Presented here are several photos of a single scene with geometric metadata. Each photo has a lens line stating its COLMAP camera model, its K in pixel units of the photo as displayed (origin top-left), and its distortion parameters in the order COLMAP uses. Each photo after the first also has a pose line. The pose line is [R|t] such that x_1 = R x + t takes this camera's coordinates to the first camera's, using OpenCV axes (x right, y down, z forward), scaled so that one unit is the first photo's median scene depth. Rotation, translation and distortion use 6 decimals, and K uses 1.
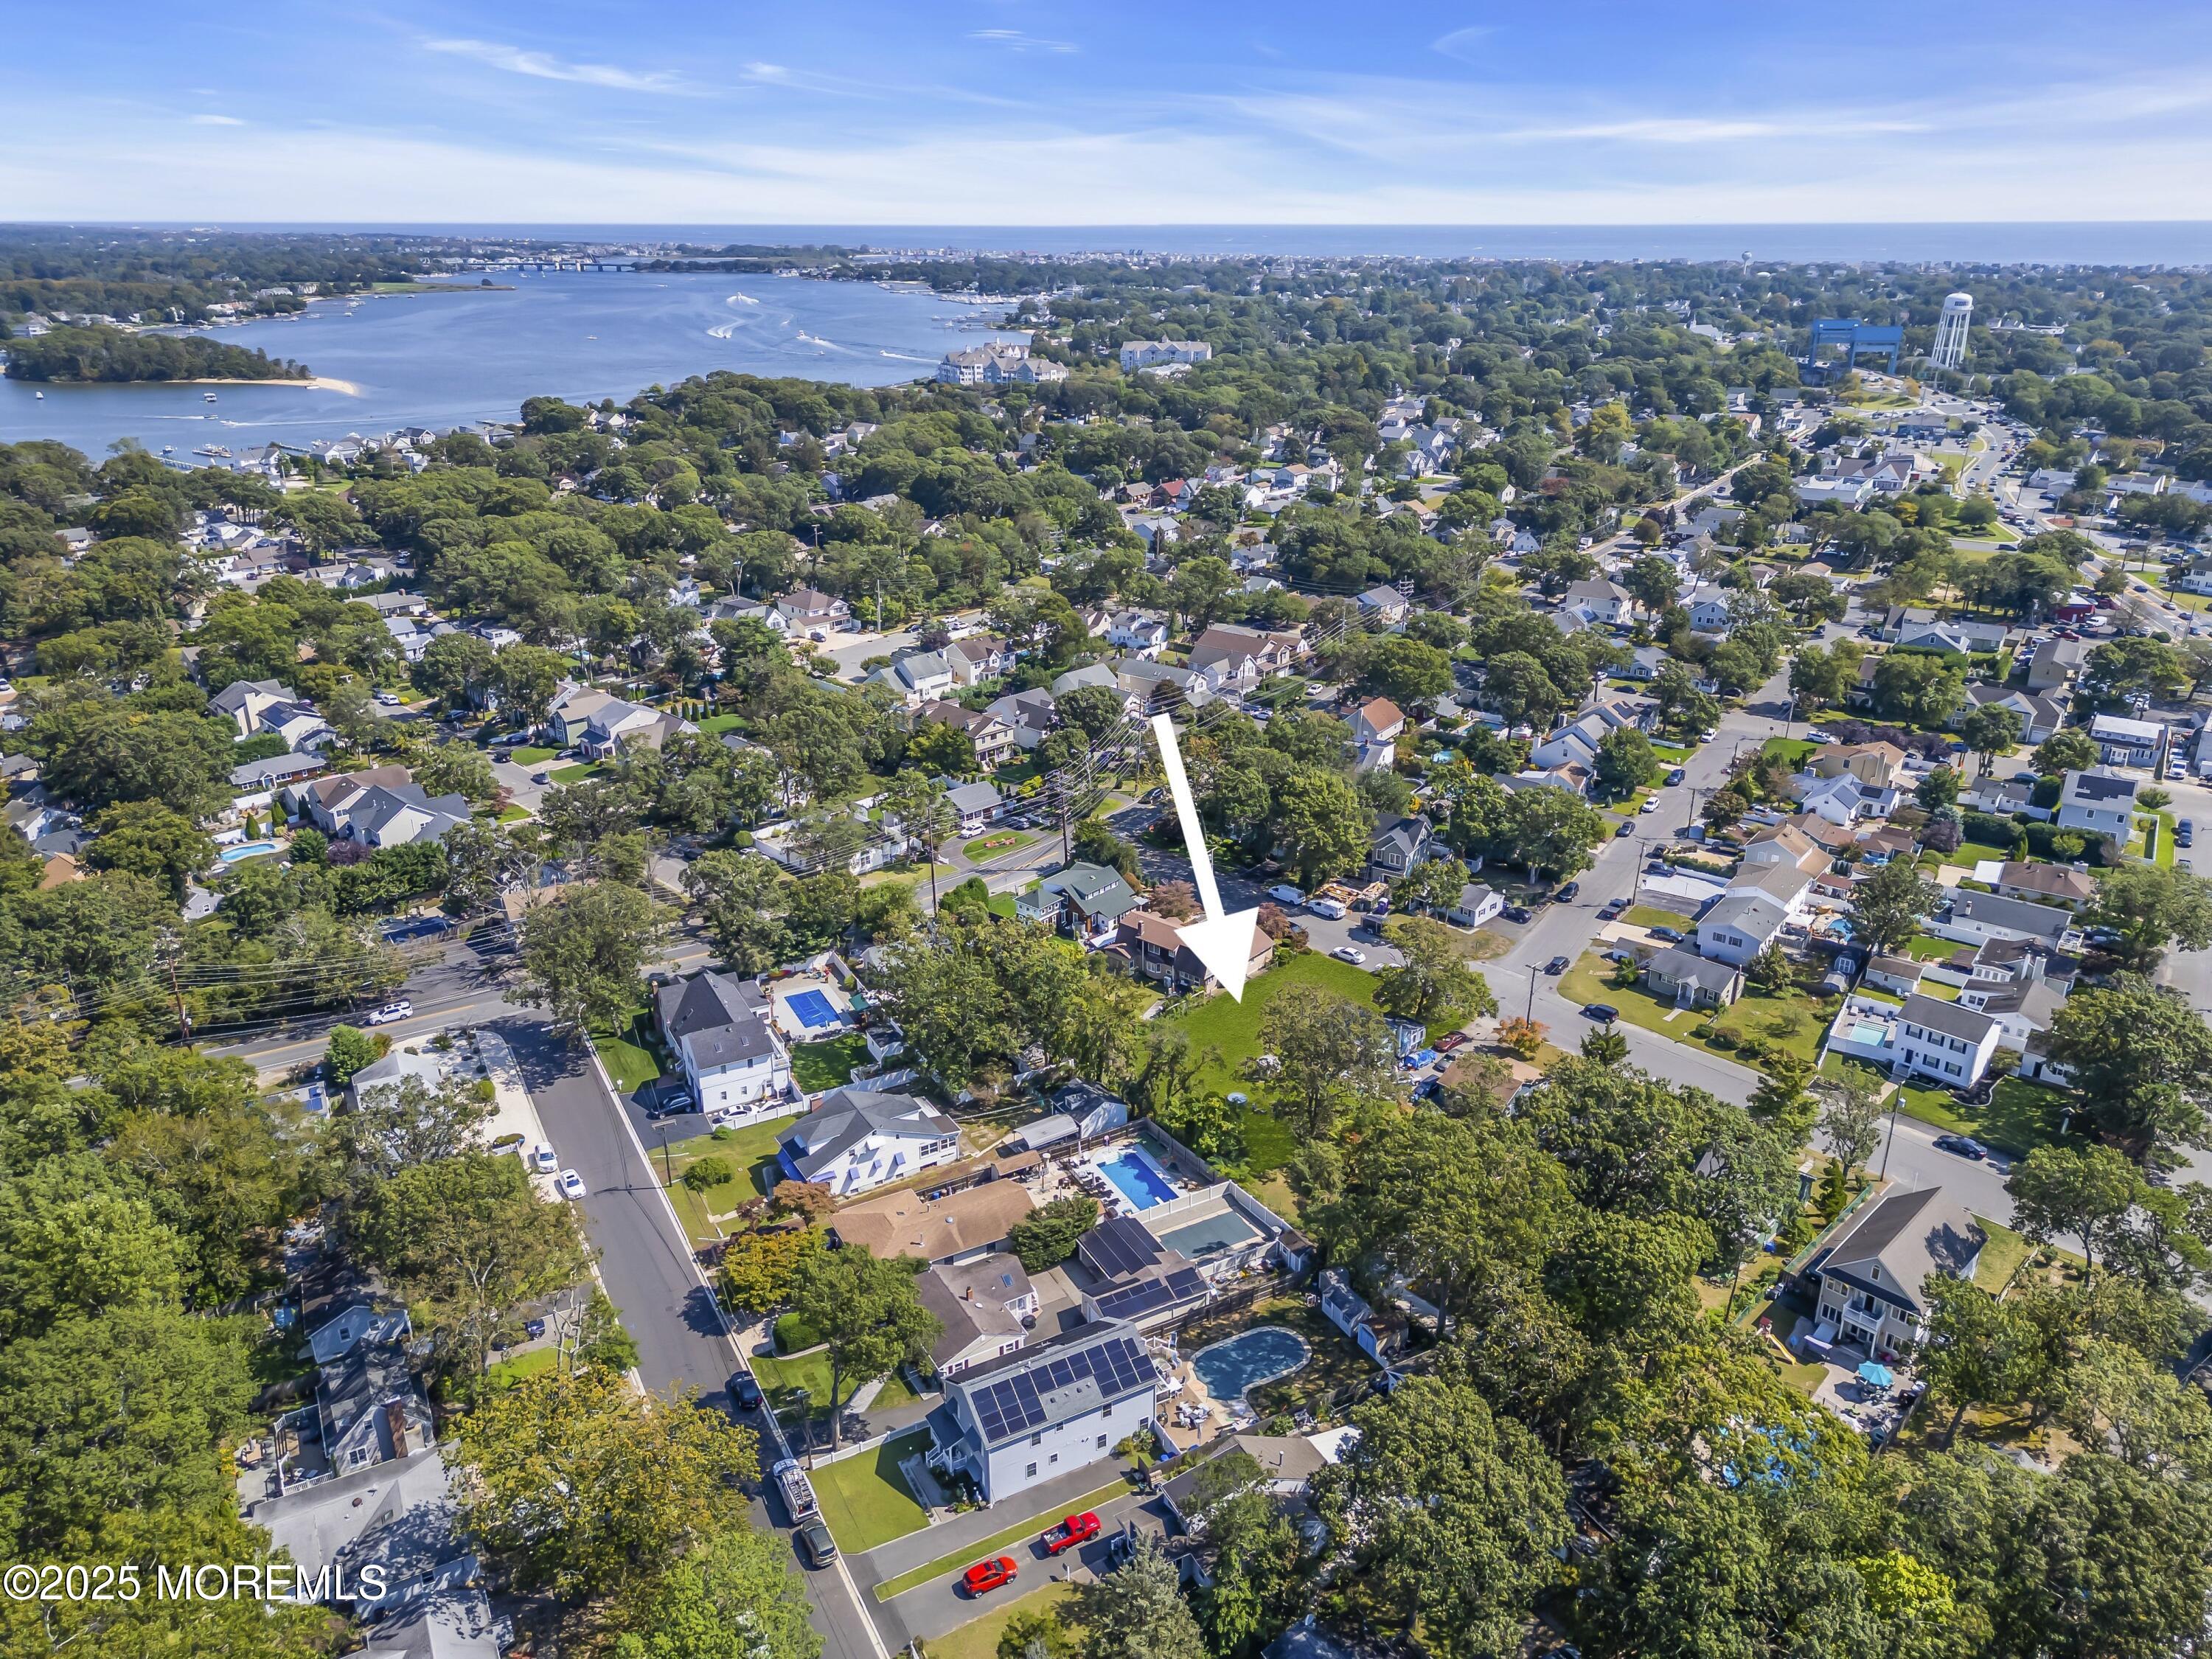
lens RADIAL K [[1551.1, 0, 1120.9], [0, 1551.1, 829.8], [0, 0, 1]] dist [0.068255, -0.066048]
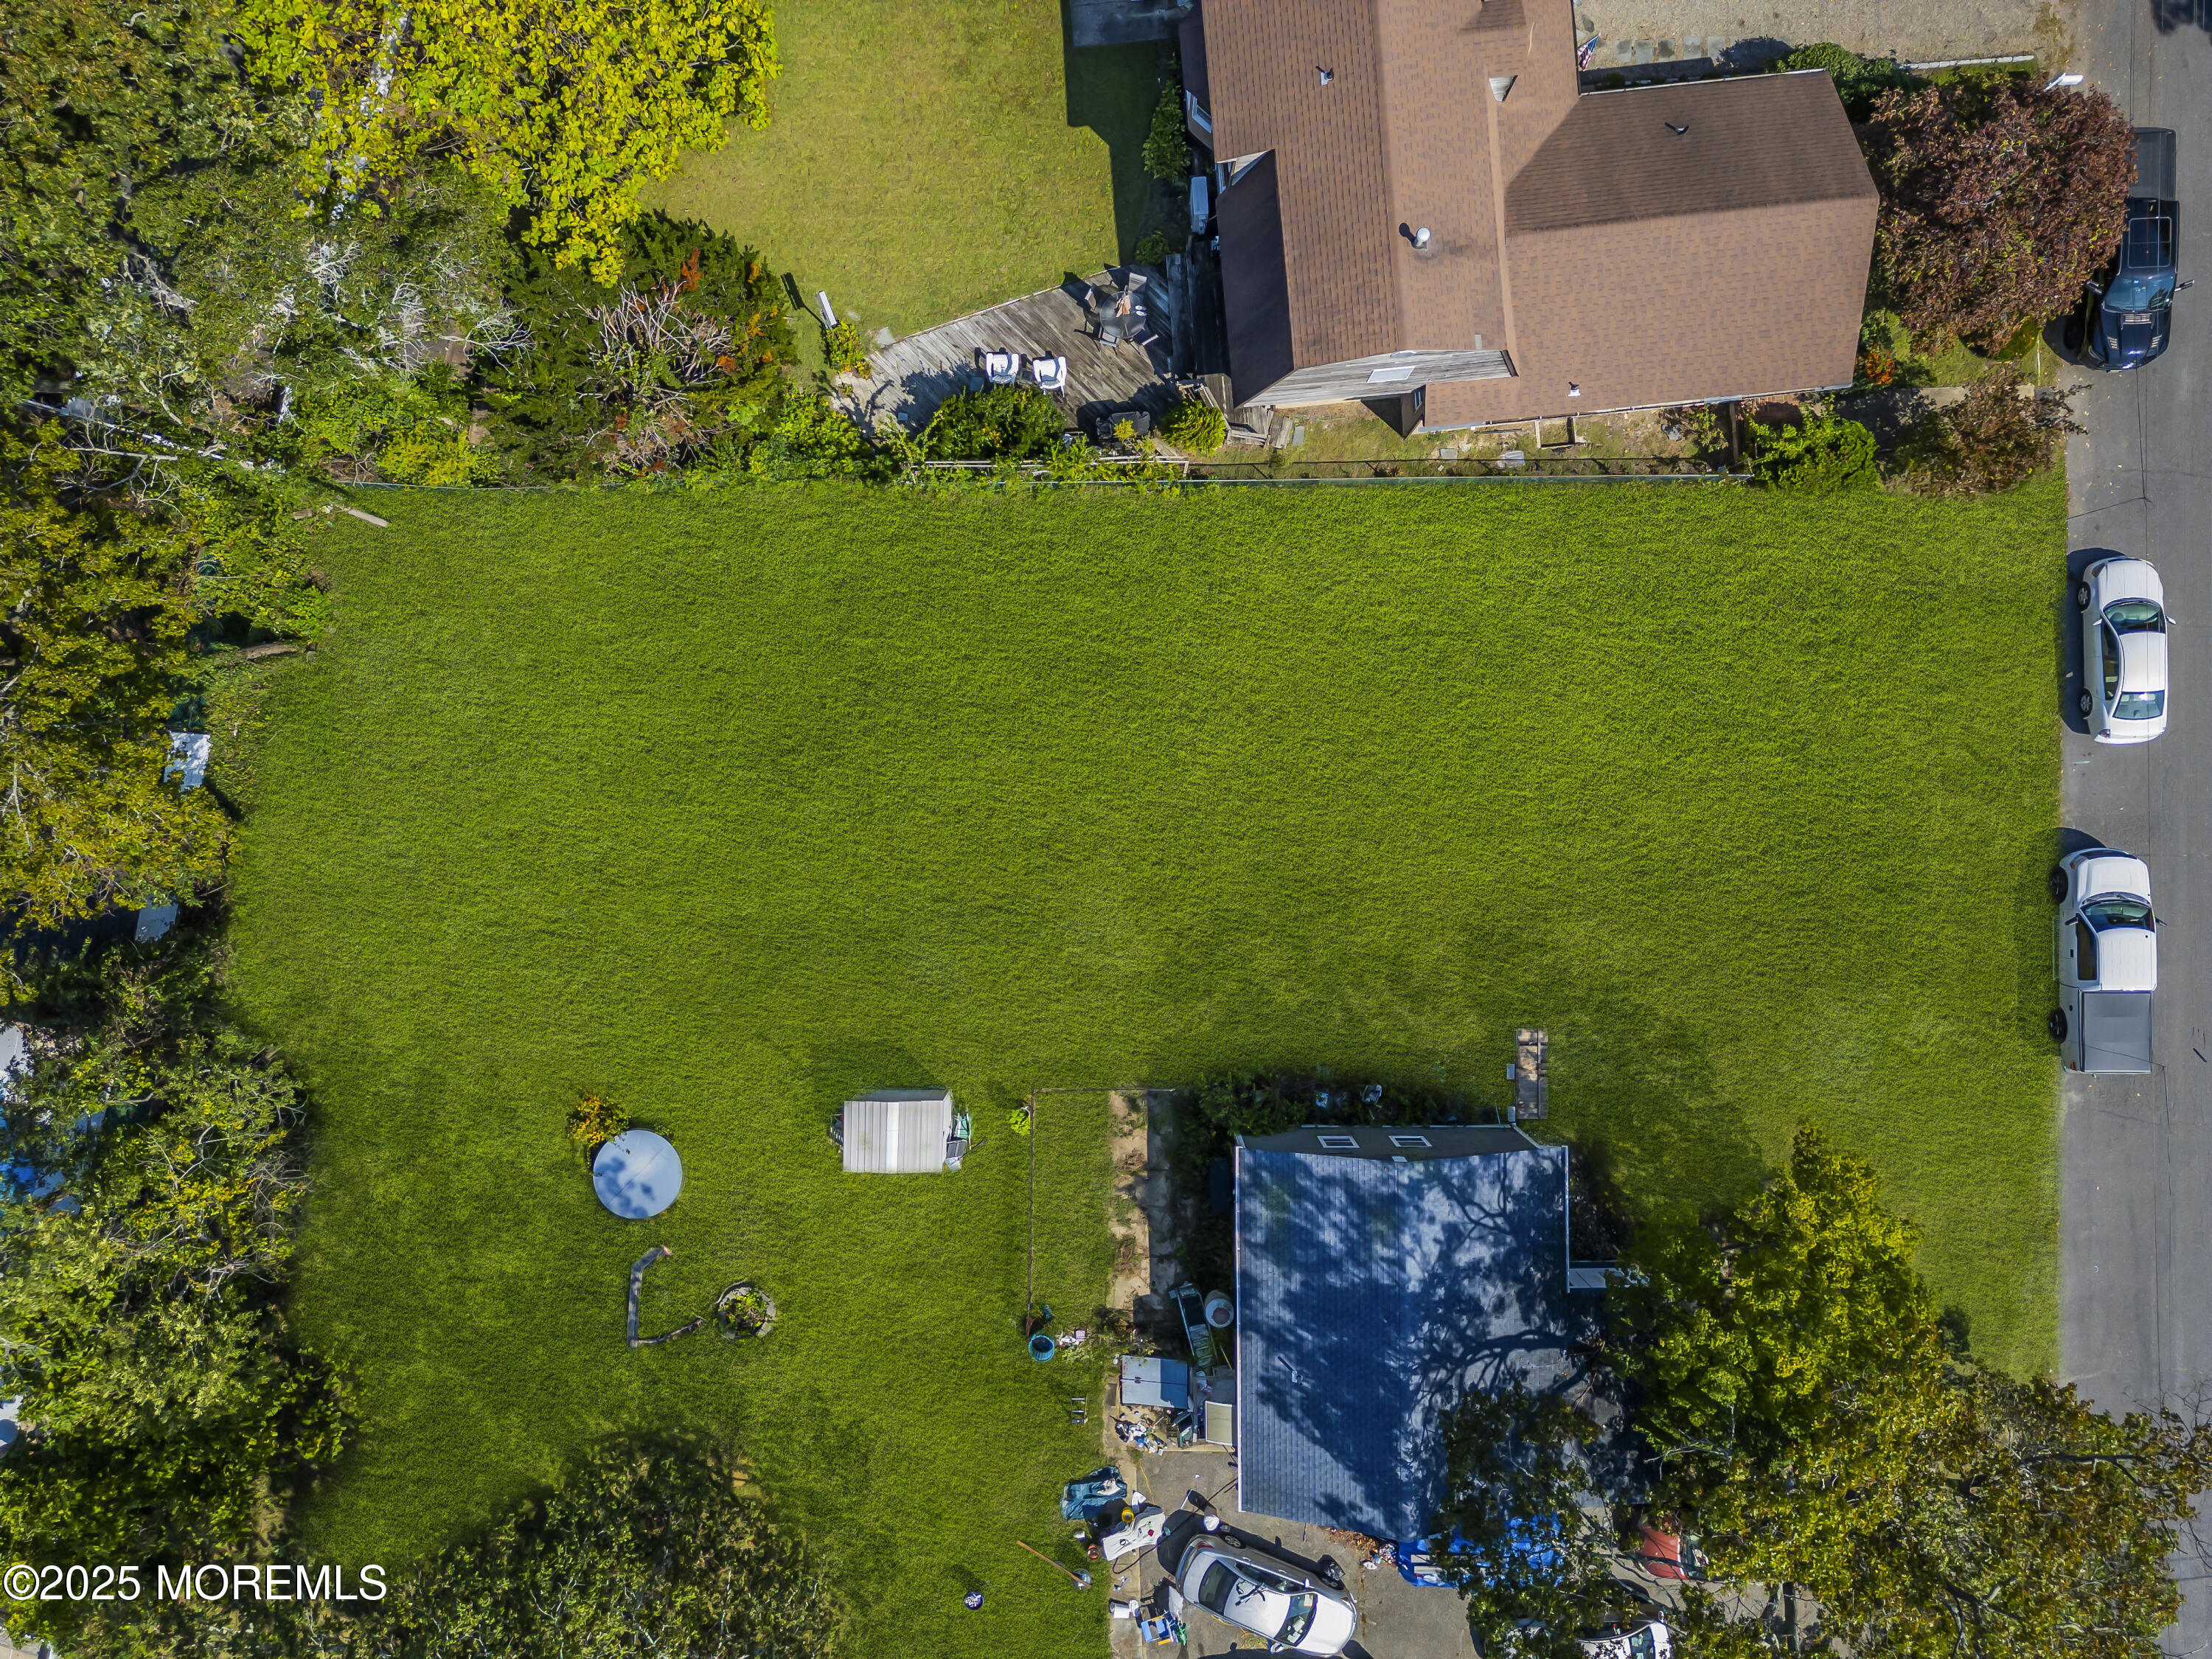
lens RADIAL K [[1510.0, 0, 1122.8], [0, 1510.0, 823.5], [0, 0, 1]] dist [0.021447, -0.000213]
pose [[0.710912, 0.703233, 0.008209, 0.059403], [-0.250405, 0.242198, 0.937357, -0.045778], [0.657192, -0.668433, 0.348275, 0.679181]]
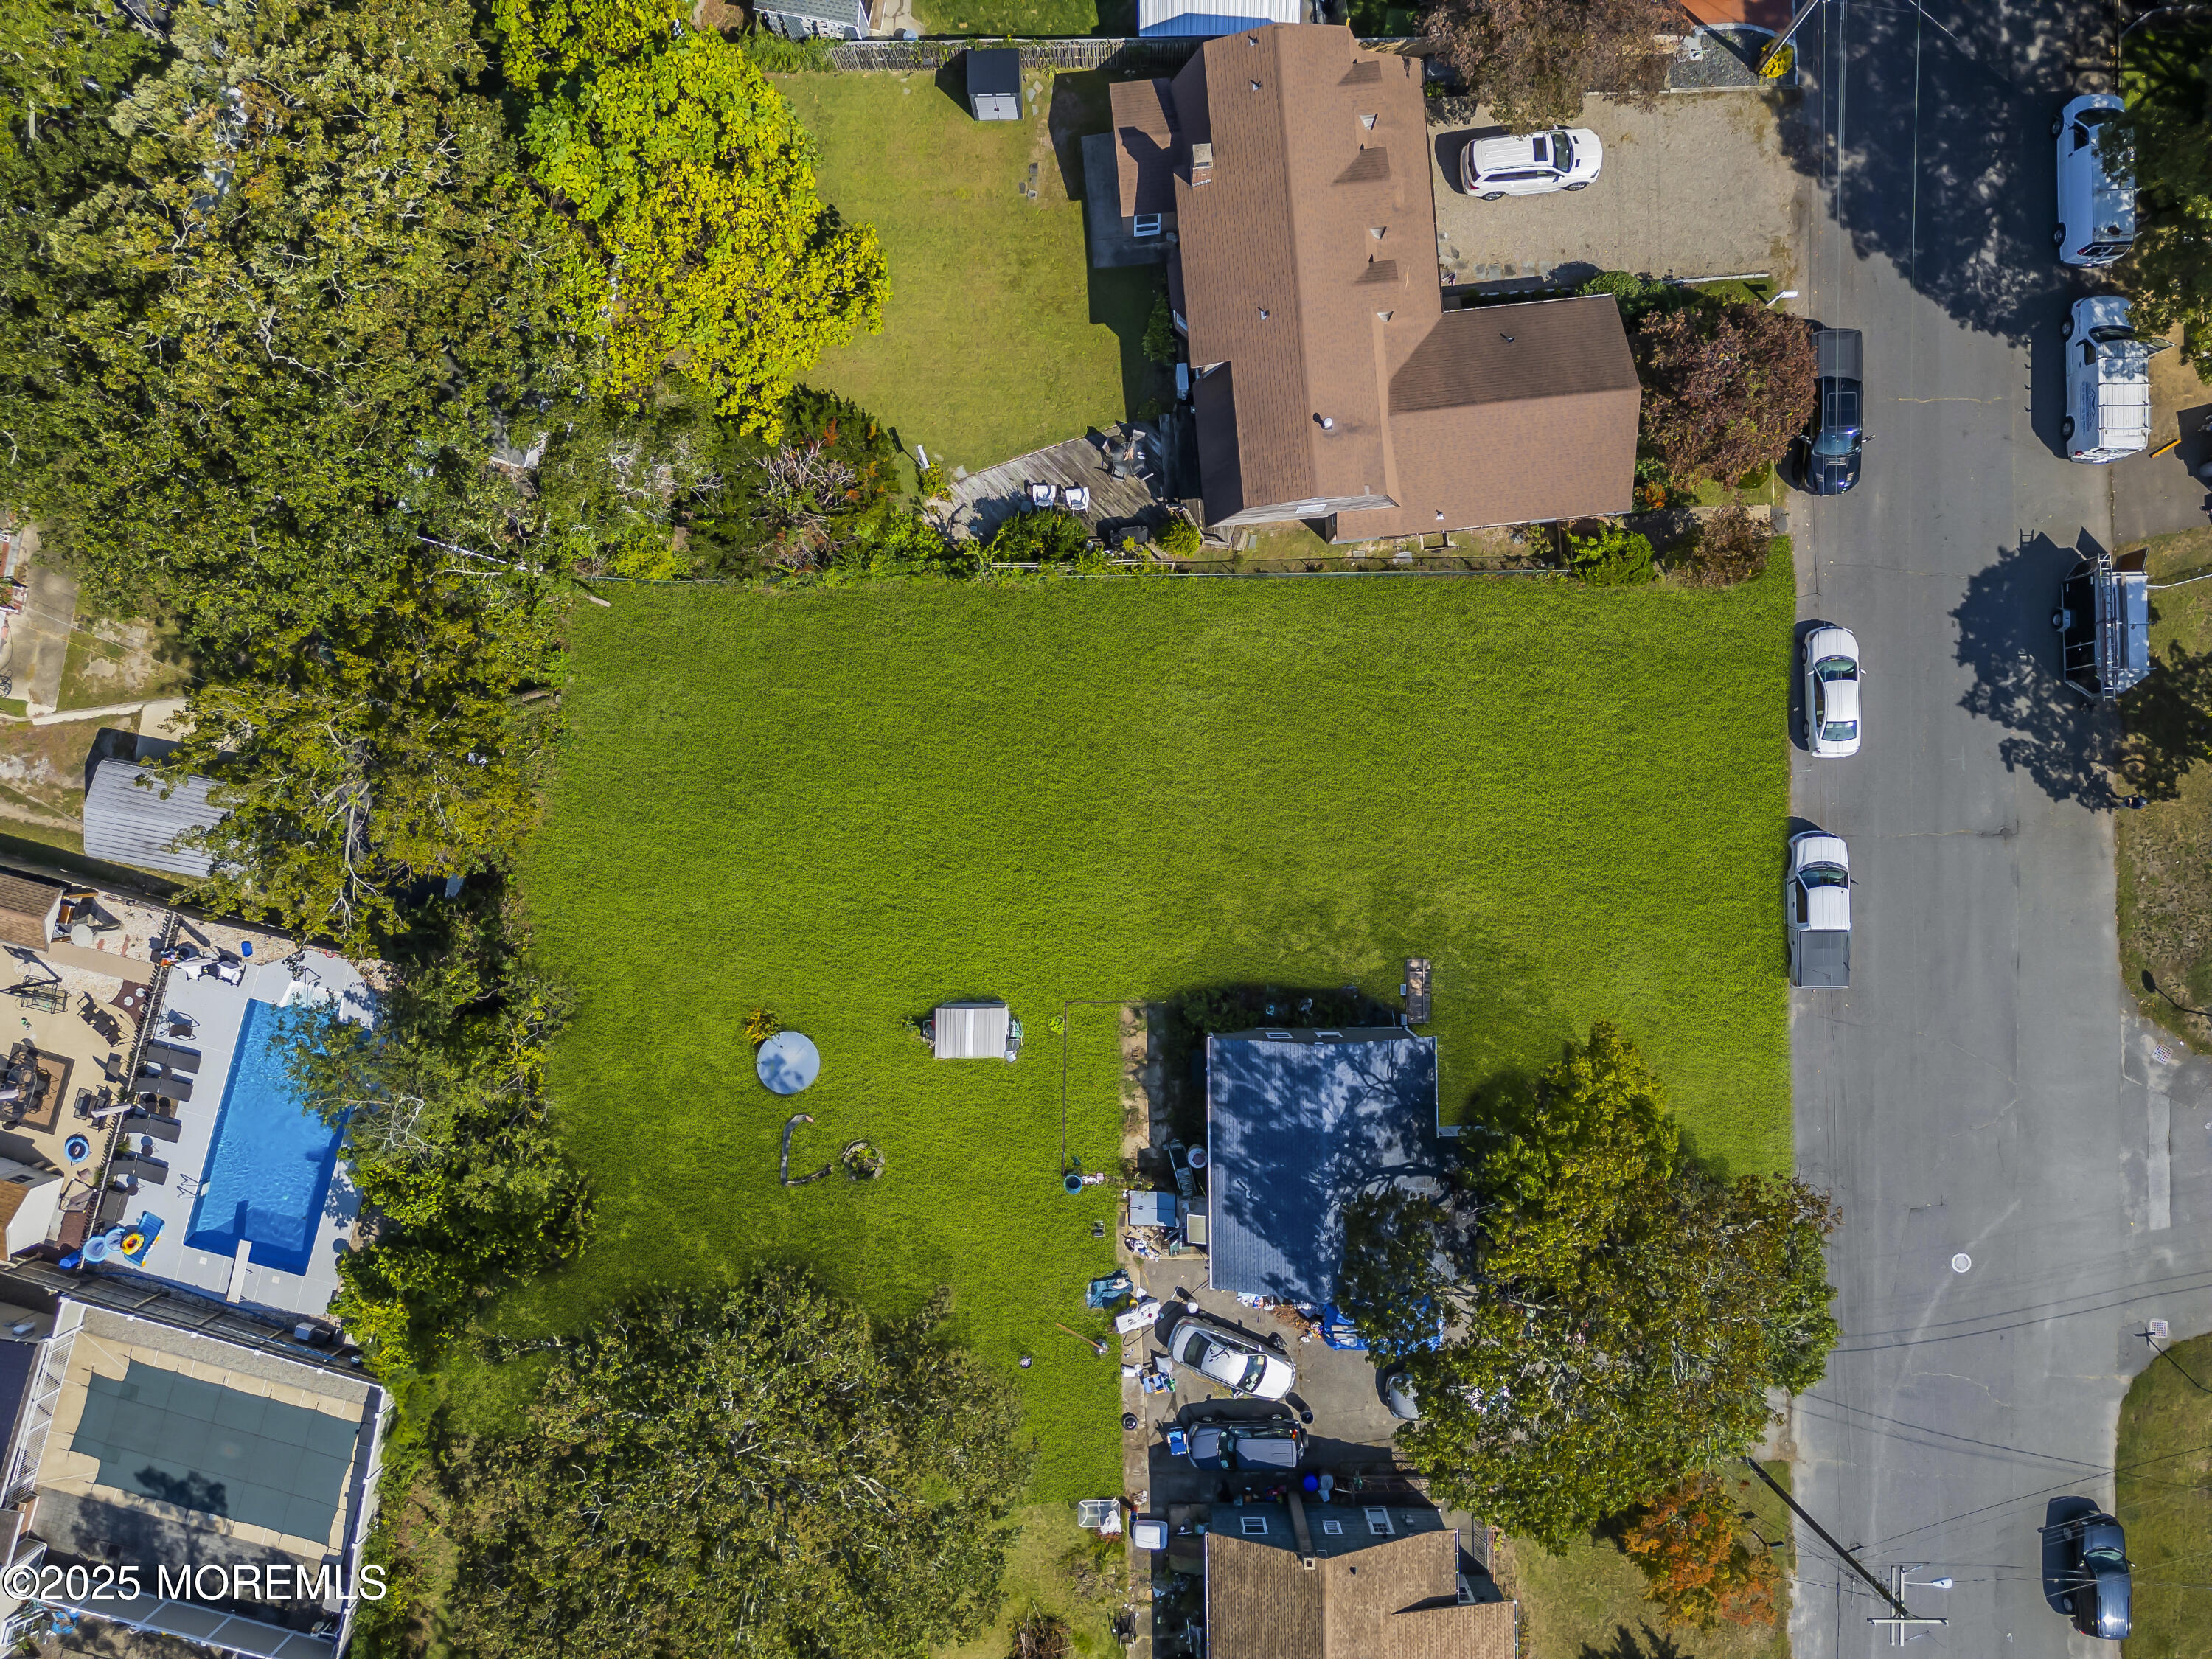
lens RADIAL K [[1551.1, 0, 1120.9], [0, 1551.1, 829.8], [0, 0, 1]] dist [0.068255, -0.066048]
pose [[0.712270, 0.701875, 0.006656, 0.059772], [-0.247453, 0.242222, 0.938134, -0.110295], [0.656840, -0.669851, 0.346209, 0.653258]]
